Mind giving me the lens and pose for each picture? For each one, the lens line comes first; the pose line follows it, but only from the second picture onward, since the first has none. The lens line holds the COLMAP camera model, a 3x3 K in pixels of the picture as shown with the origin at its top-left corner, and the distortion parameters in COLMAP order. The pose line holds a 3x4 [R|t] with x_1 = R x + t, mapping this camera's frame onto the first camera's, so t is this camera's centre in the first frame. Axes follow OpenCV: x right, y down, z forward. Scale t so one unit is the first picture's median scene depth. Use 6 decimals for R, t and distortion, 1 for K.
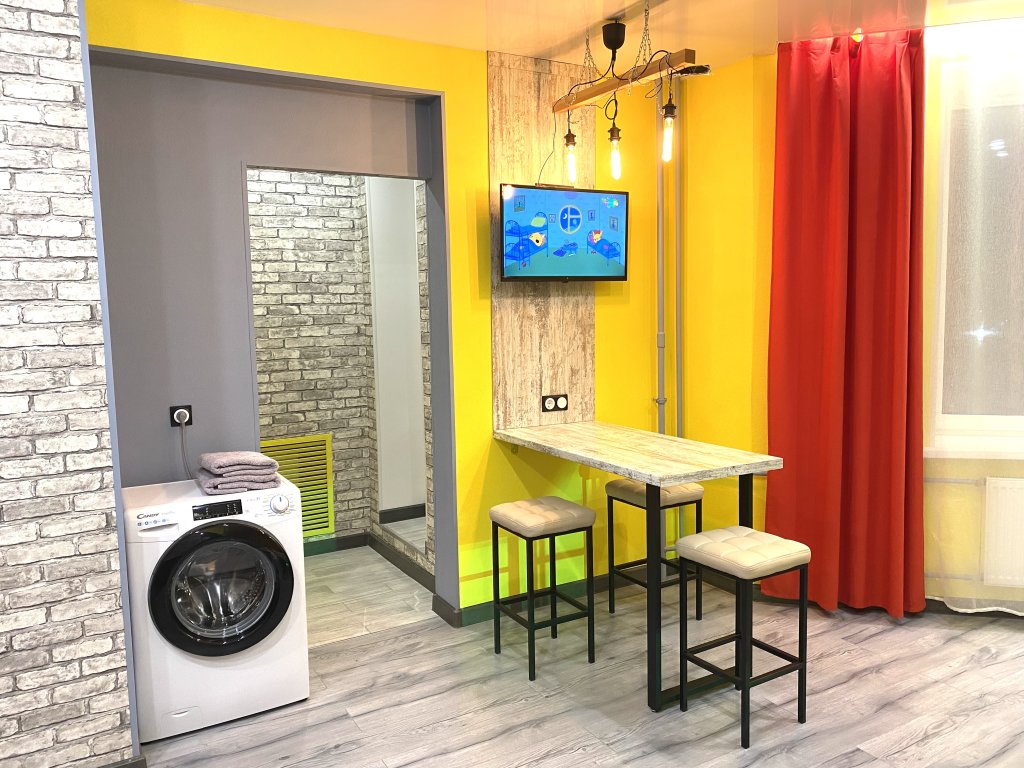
lens RADIAL K [[780.0, 0, 515.7], [0, 780.0, 377.1], [0, 0, 1]] dist [0.047030, -0.052260]
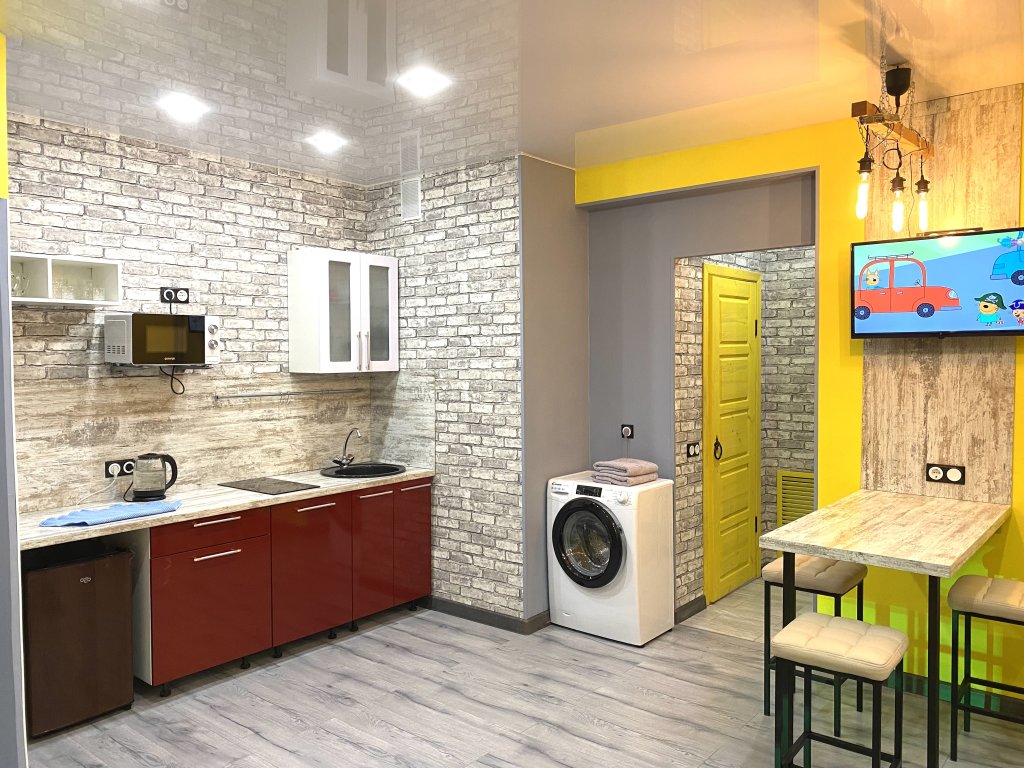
lens RADIAL K [[780.0, 0, 508.4], [0, 780.0, 375.8], [0, 0, 1]] dist [0.047030, -0.052260]
pose [[0.334152, 0.044184, -0.941483, 0.823940], [-0.085030, 0.996240, 0.016575, -0.056742], [0.938676, 0.074516, 0.336653, 0.257023]]
